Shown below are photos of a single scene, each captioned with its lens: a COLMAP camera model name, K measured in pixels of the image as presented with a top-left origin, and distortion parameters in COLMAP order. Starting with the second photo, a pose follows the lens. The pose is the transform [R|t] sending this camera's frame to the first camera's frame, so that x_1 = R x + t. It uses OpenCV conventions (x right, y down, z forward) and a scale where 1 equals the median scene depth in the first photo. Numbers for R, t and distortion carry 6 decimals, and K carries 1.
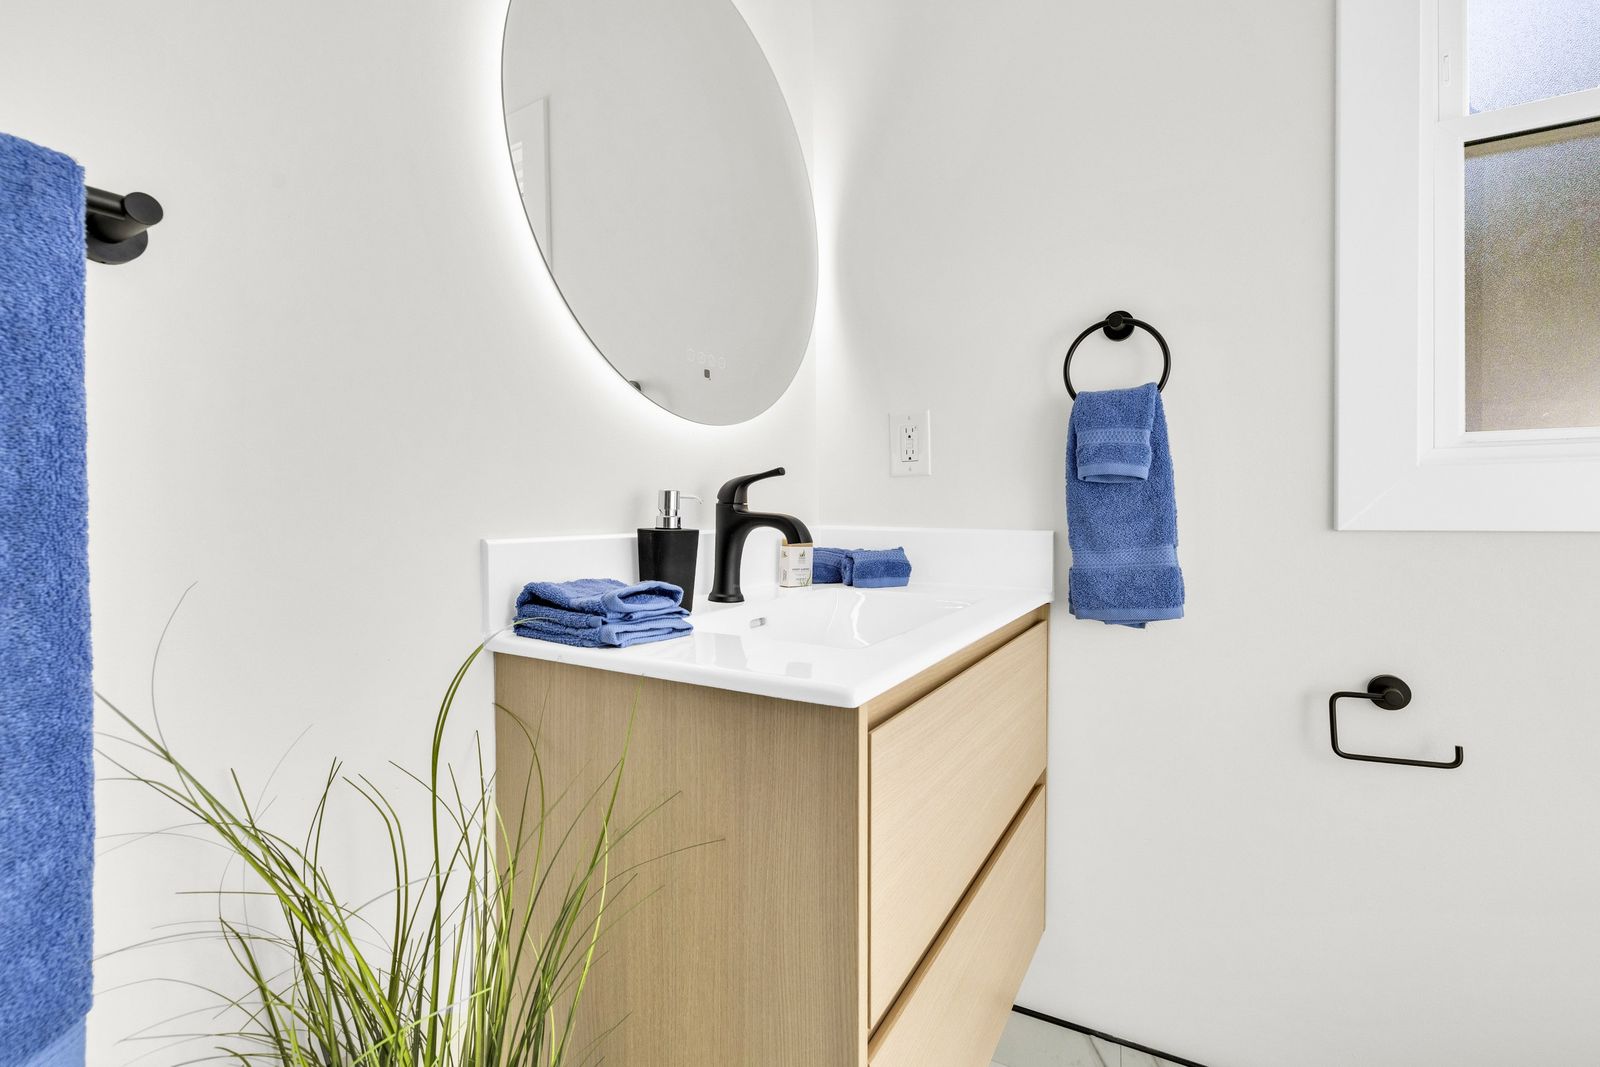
lens RADIAL K [[680.5, 0, 803.5], [0, 680.5, 519.9], [0, 0, 1]] dist [-0.001035, 0.000109]
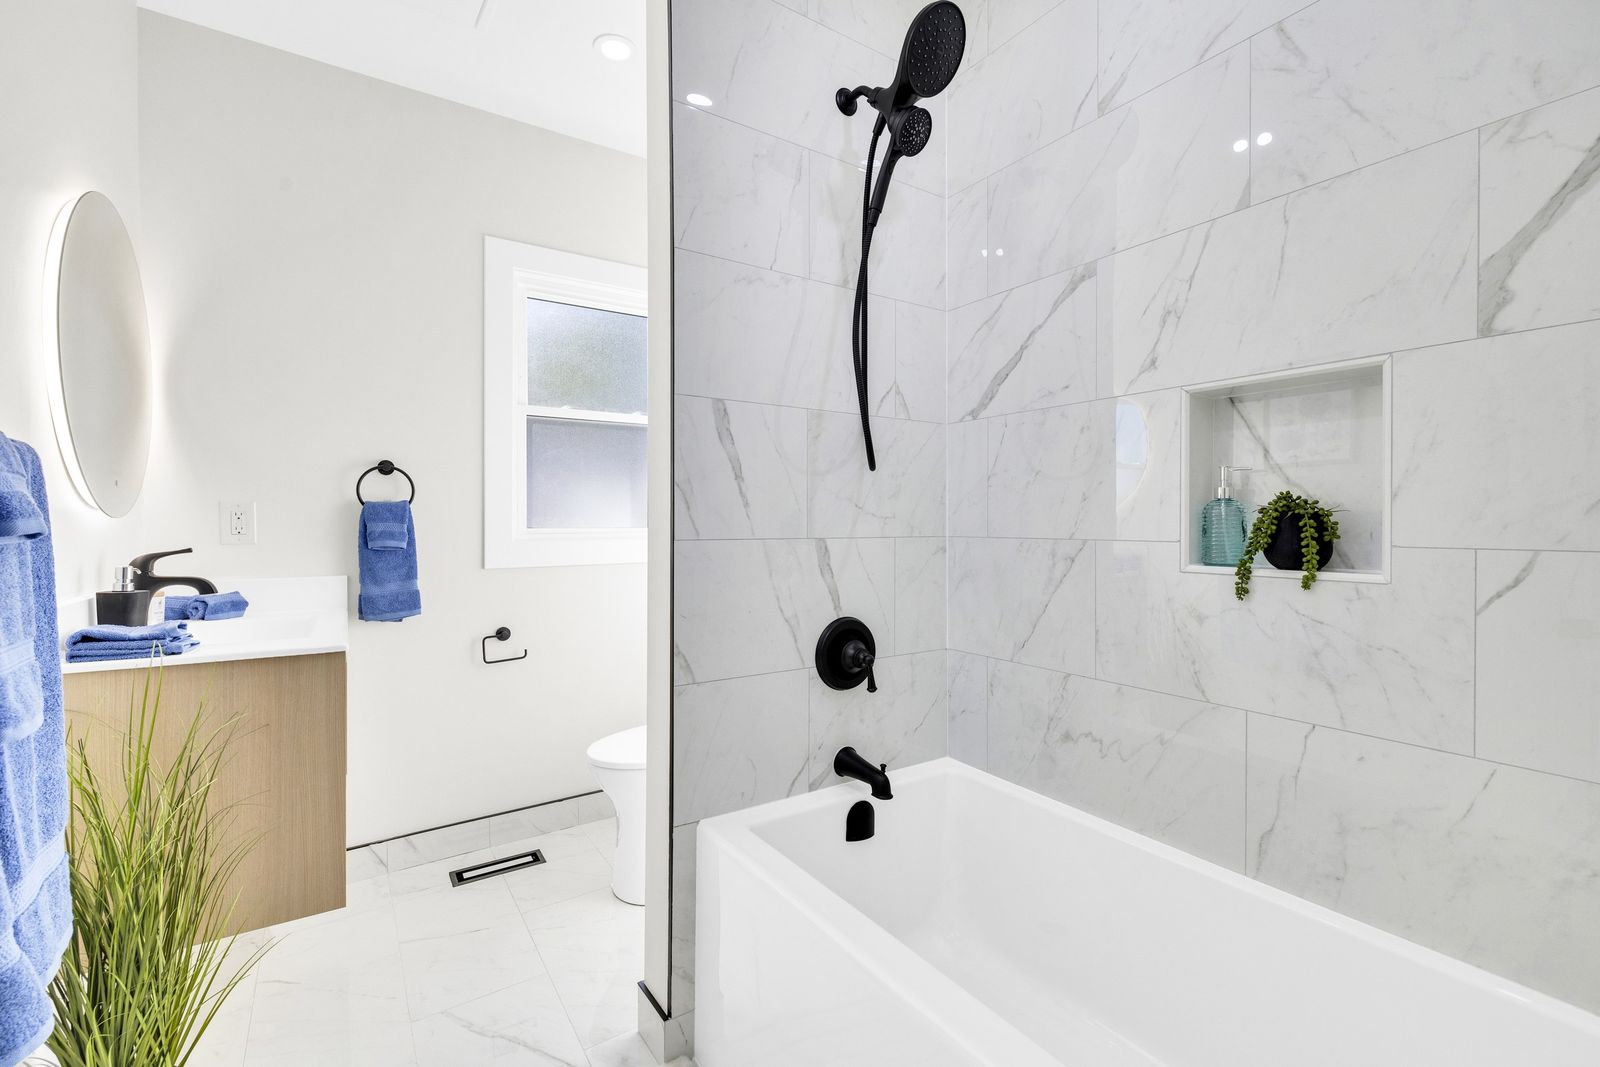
lens RADIAL K [[680.5, 0, 803.5], [0, 680.5, 519.9], [0, 0, 1]] dist [-0.001035, 0.000109]
pose [[0.435340, 0.012627, 0.900177, -0.802445], [0.011650, 0.999739, -0.019658, -0.088768], [-0.900191, 0.019045, 0.435079, -0.956586]]
